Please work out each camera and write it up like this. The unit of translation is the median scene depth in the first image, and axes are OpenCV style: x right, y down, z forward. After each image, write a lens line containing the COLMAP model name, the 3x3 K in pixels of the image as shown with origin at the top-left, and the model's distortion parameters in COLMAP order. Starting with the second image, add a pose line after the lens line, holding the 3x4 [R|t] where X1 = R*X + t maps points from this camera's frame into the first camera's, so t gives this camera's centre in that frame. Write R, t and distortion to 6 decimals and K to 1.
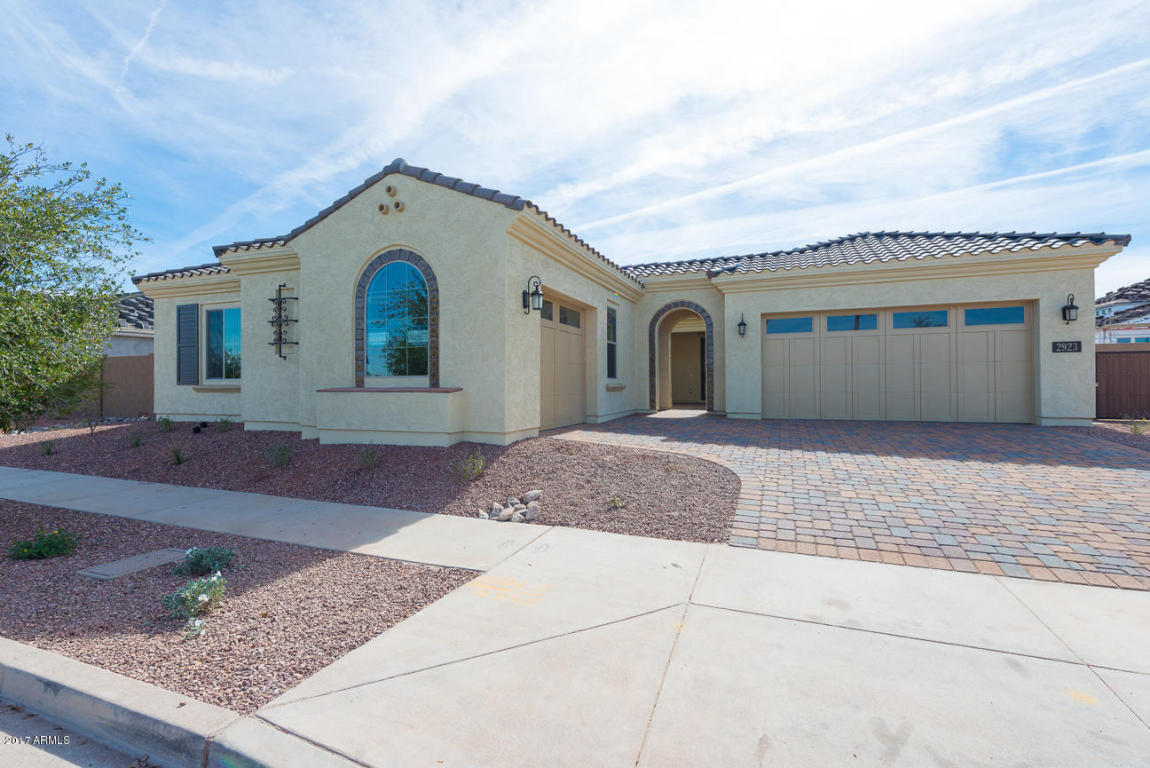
lens RADIAL K [[514.4, 0, 567.1], [0, 514.4, 379.6], [0, 0, 1]] dist [0.015556, -0.000476]
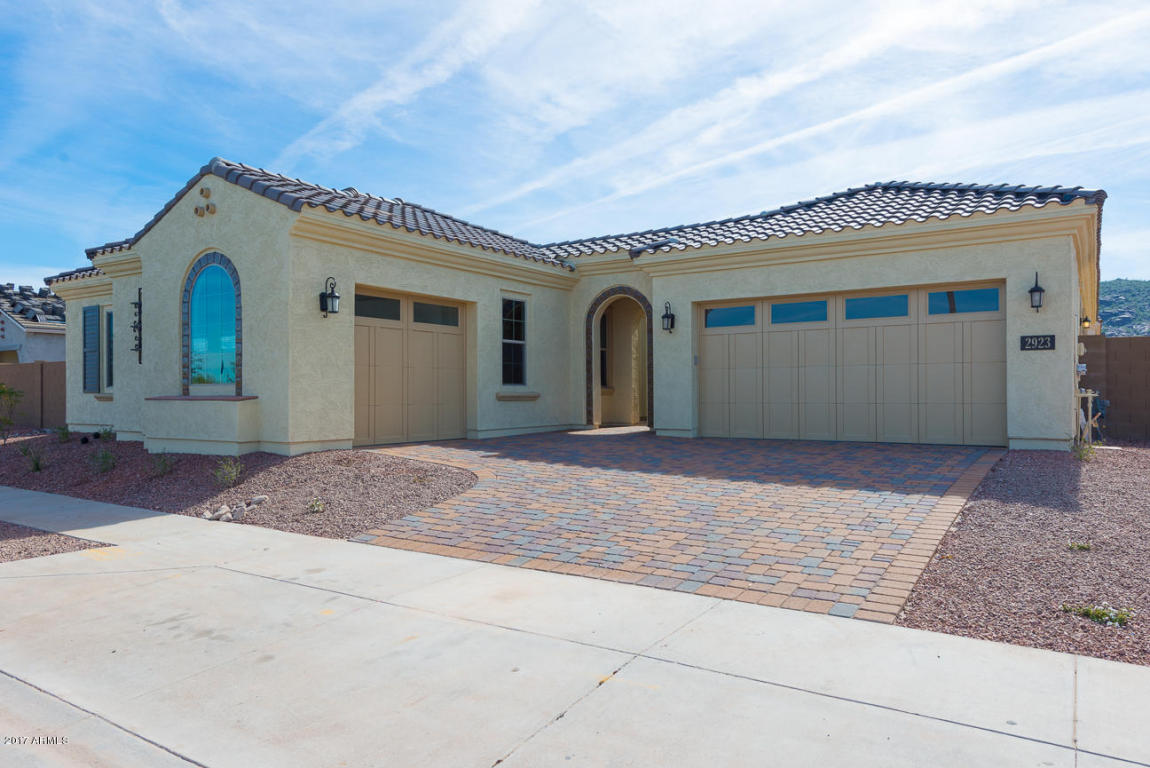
lens RADIAL K [[800.9, 0, 577.0], [0, 800.9, 387.0], [0, 0, 1]] dist [0.019435, -0.009041]
pose [[0.972948, -0.000718, -0.231025, 0.516726], [0.000960, 0.999999, 0.000932, -0.001135], [0.231024, -0.001128, 0.972947, -0.232010]]
